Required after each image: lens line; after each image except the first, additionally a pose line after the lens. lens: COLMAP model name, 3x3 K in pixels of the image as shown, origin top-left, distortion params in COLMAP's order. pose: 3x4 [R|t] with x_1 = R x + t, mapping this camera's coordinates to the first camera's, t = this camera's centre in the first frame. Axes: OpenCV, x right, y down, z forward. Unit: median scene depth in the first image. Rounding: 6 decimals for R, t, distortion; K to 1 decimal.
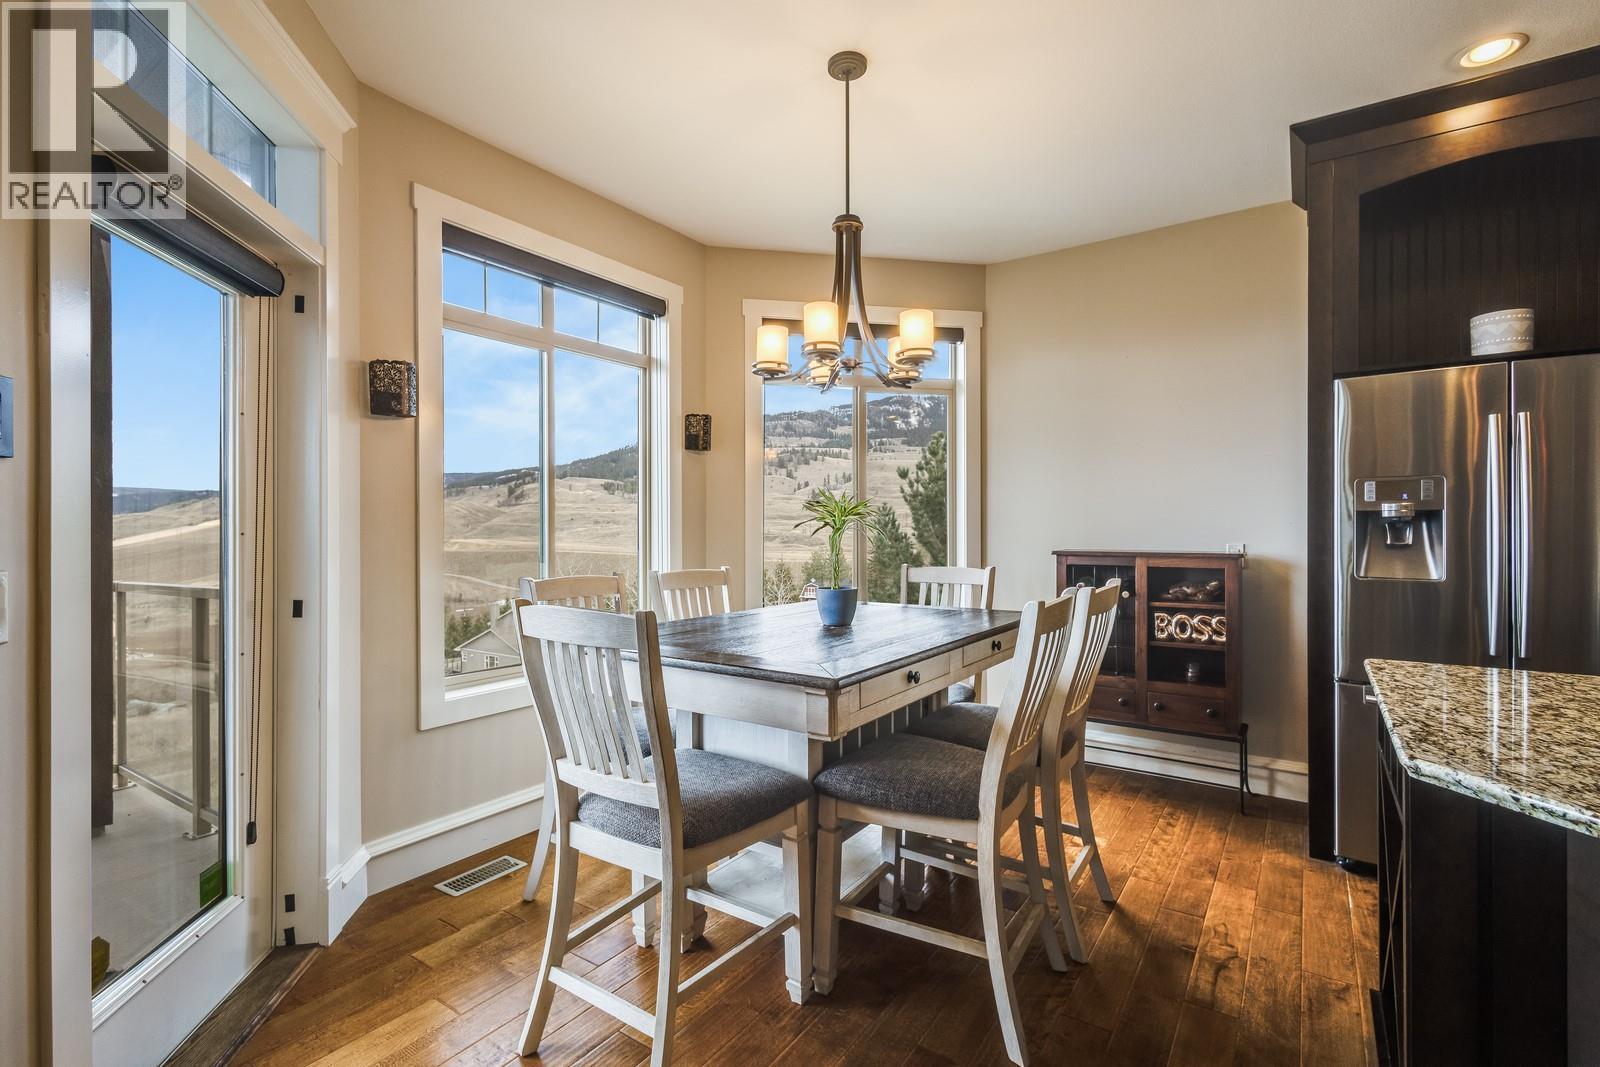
lens RADIAL K [[736.8, 0, 801.2], [0, 736.8, 529.6], [0, 0, 1]] dist [0.010204, -0.001545]
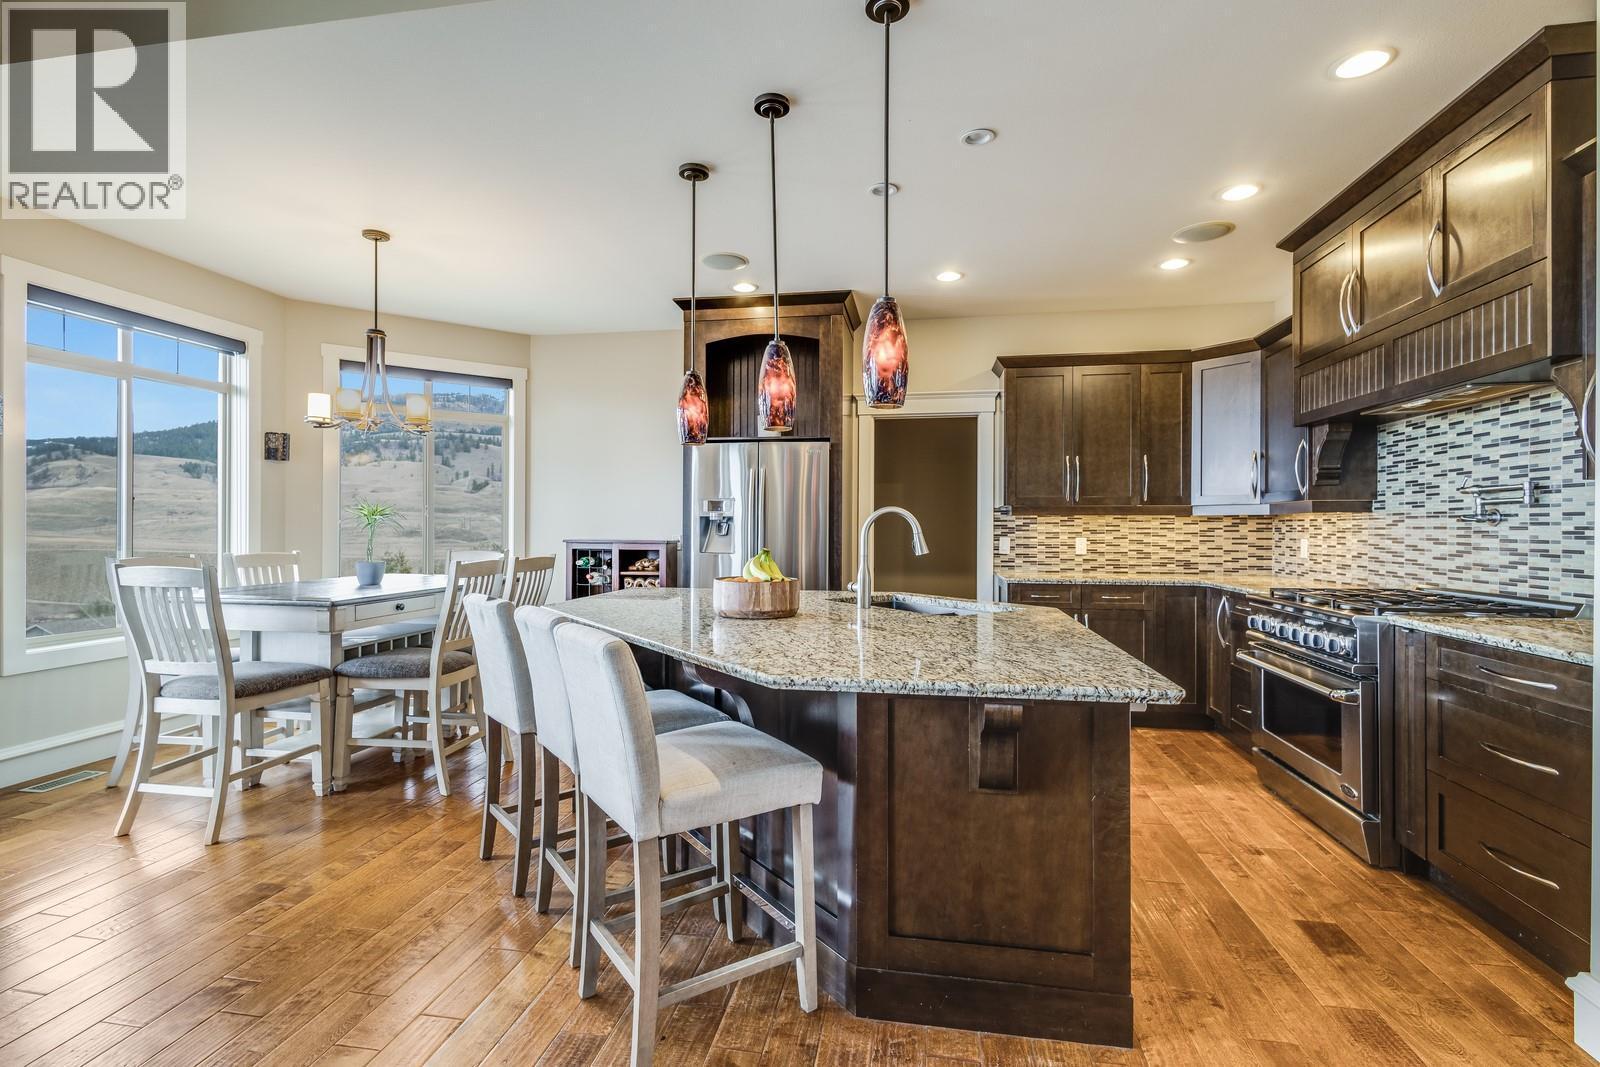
lens RADIAL K [[738.6, 0, 797.2], [0, 738.6, 524.7], [0, 0, 1]] dist [0.009938, -0.001686]
pose [[0.909416, 0.007362, 0.415823, 0.218753], [-0.007108, 0.999972, -0.002159, -0.002036], [-0.415828, -0.000992, 0.909443, -0.808833]]
